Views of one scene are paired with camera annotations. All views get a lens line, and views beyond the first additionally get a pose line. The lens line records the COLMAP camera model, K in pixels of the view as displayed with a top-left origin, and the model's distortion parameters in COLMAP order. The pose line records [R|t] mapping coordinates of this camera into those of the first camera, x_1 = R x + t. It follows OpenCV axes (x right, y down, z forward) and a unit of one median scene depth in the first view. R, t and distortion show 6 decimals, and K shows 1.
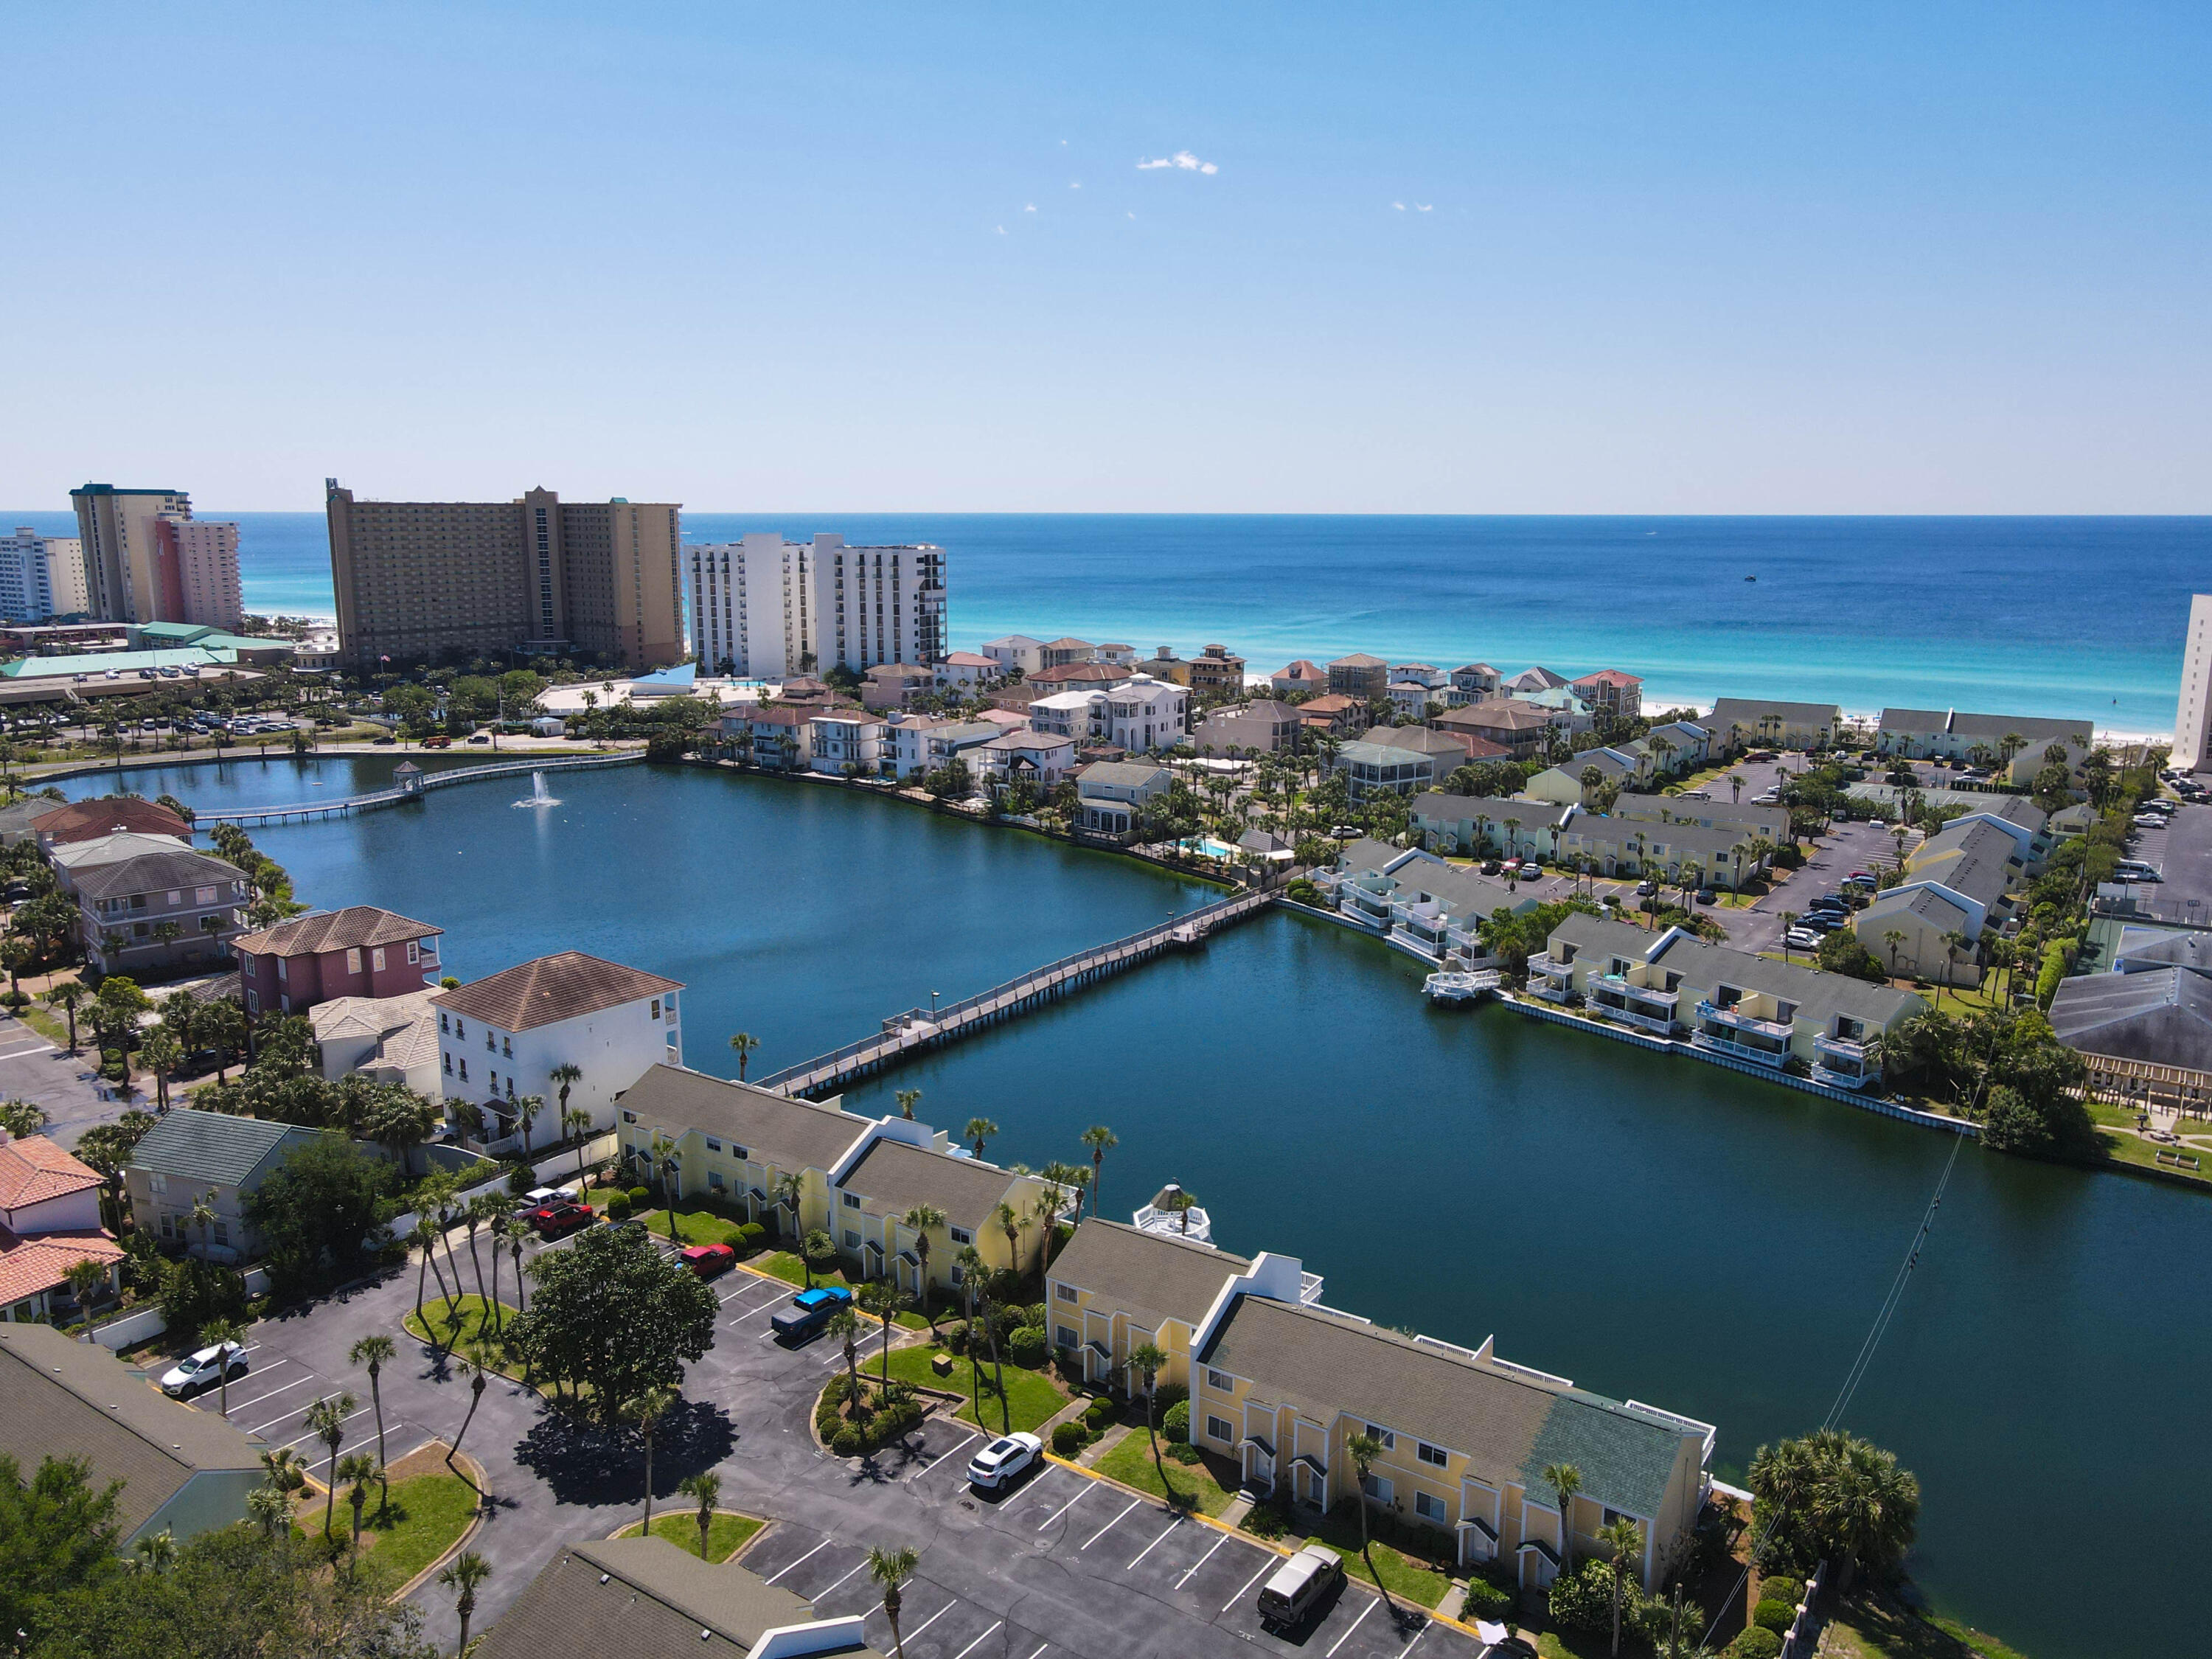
lens RADIAL K [[1605.0, 0, 1118.3], [0, 1605.0, 835.0], [0, 0, 1]] dist [0.001659, 0.009533]
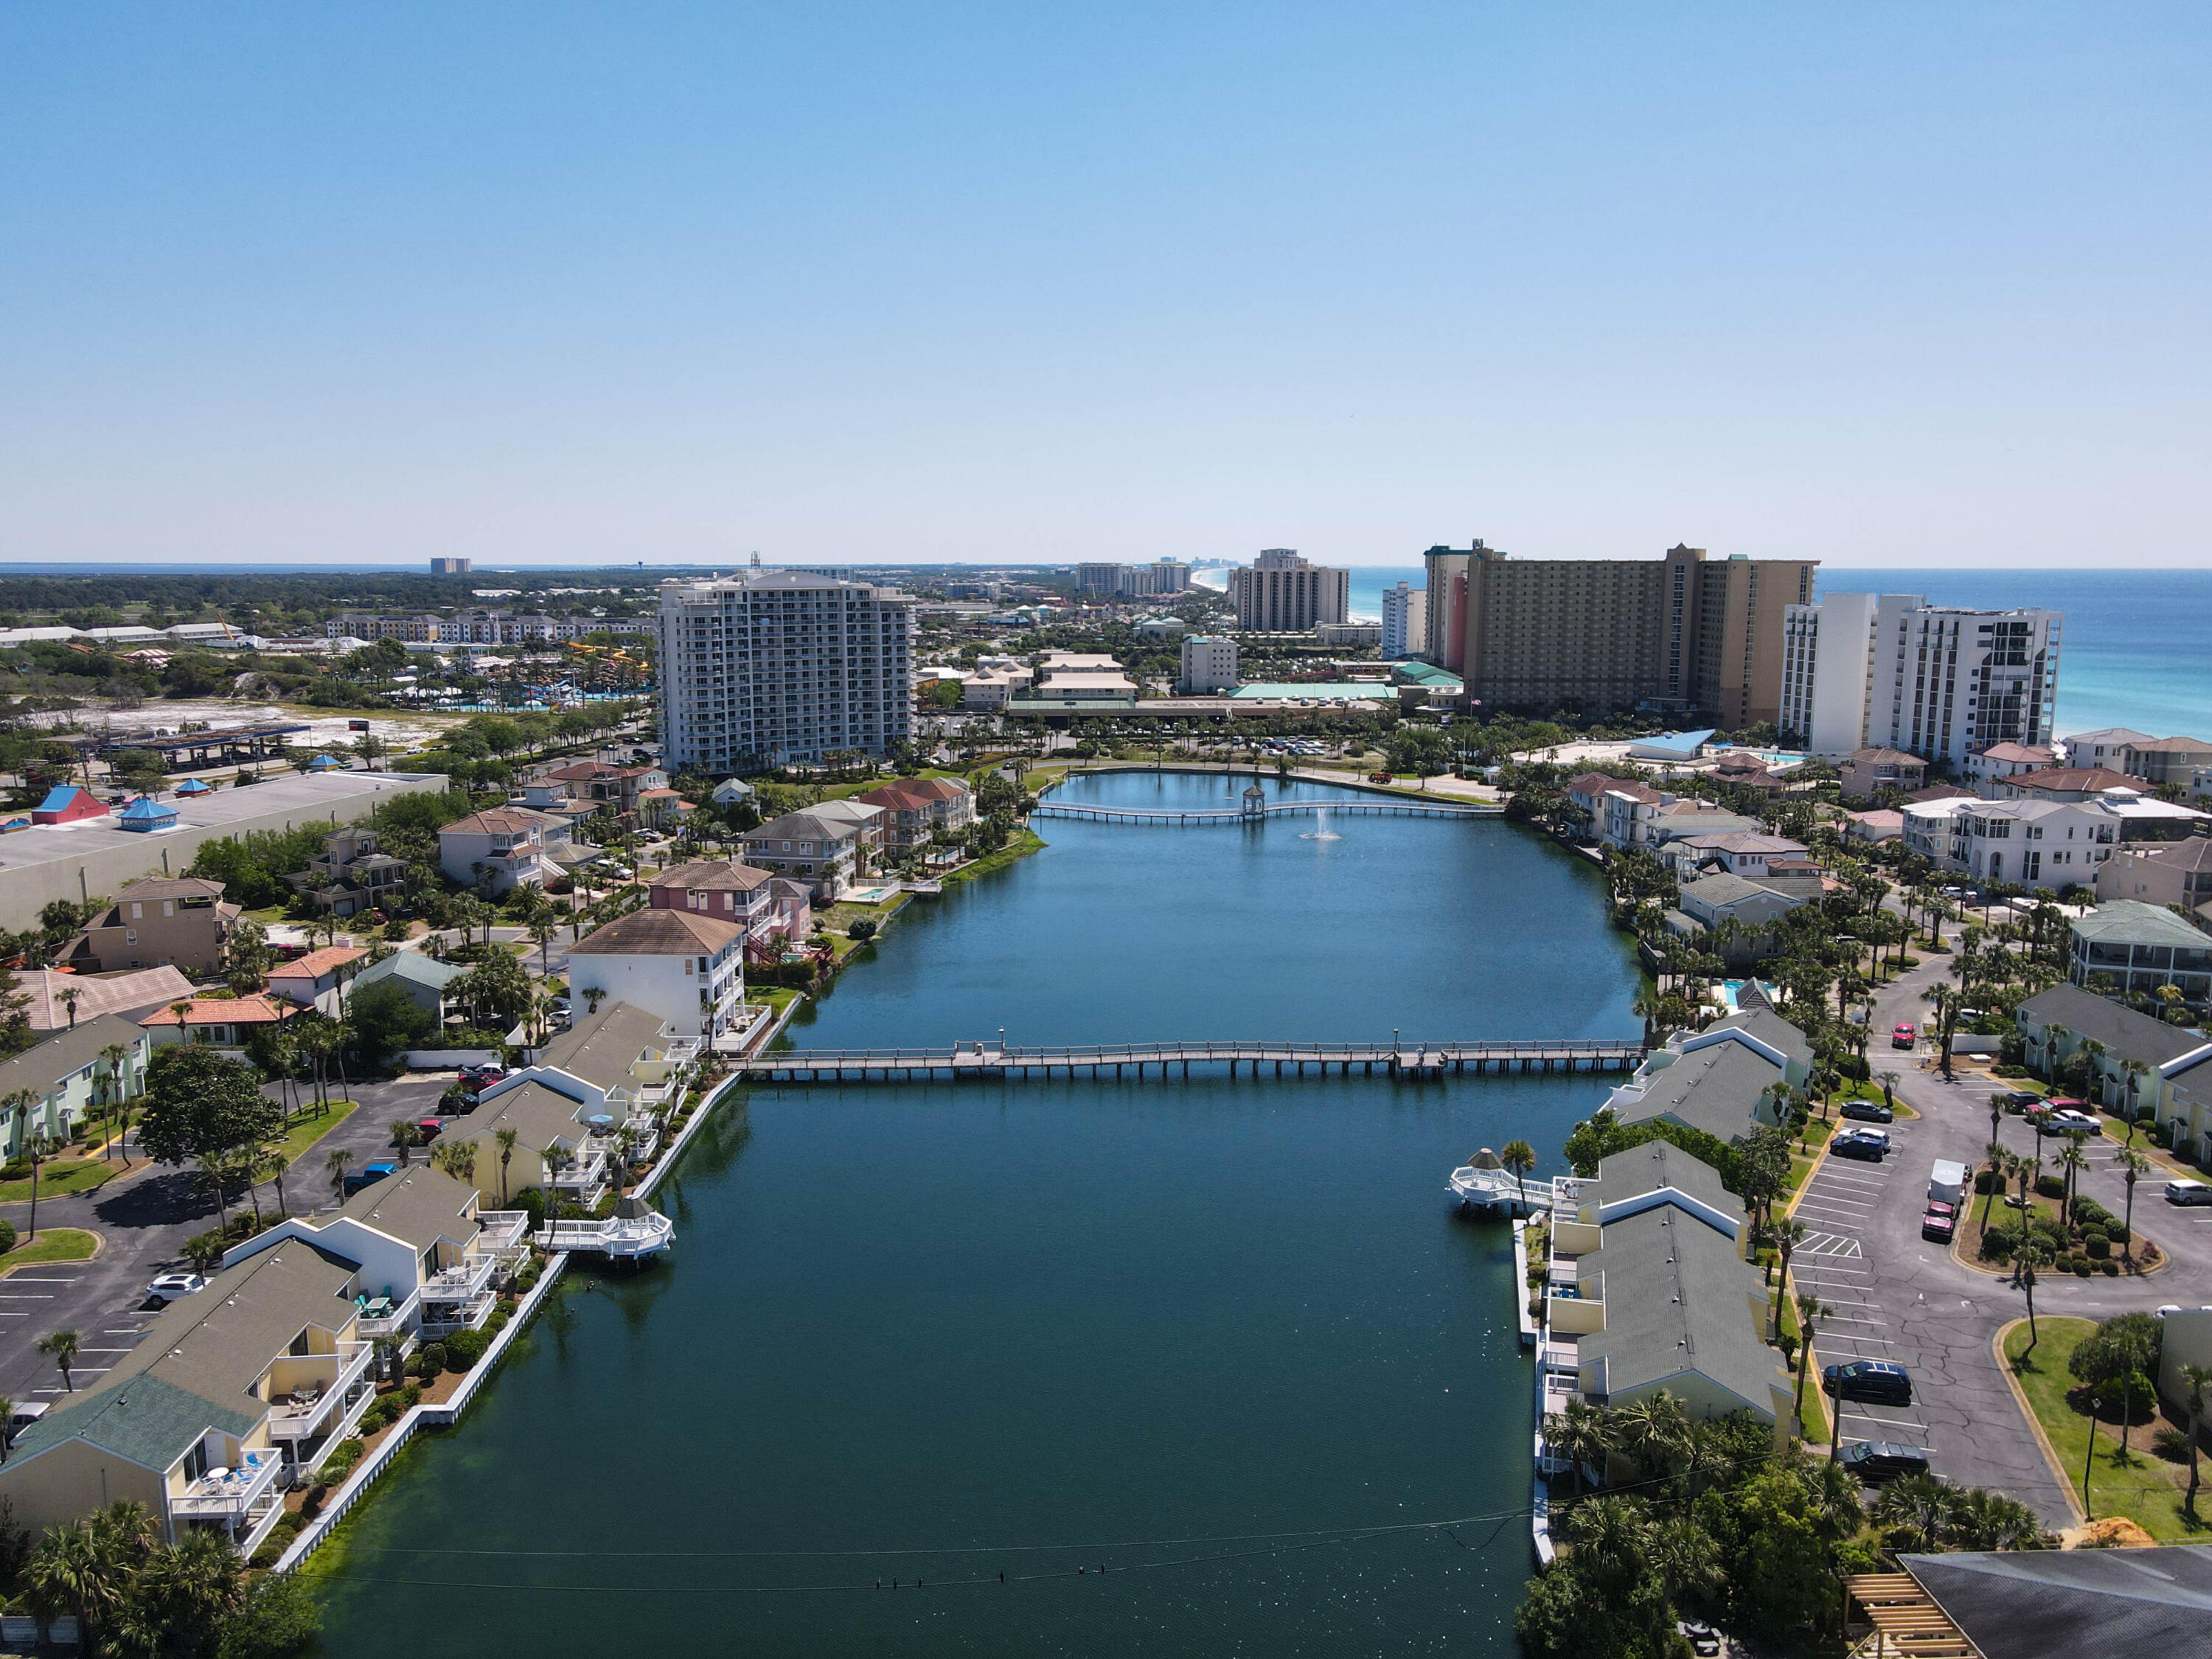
lens RADIAL K [[1605.0, 0, 1102.9], [0, 1605.0, 838.2], [0, 0, 1]] dist [0.001659, 0.009533]
pose [[0.609370, 0.135337, -0.781250, 0.371491], [-0.160202, 0.986019, 0.045853, -0.042125], [0.776533, 0.097216, 0.622532, 0.198939]]
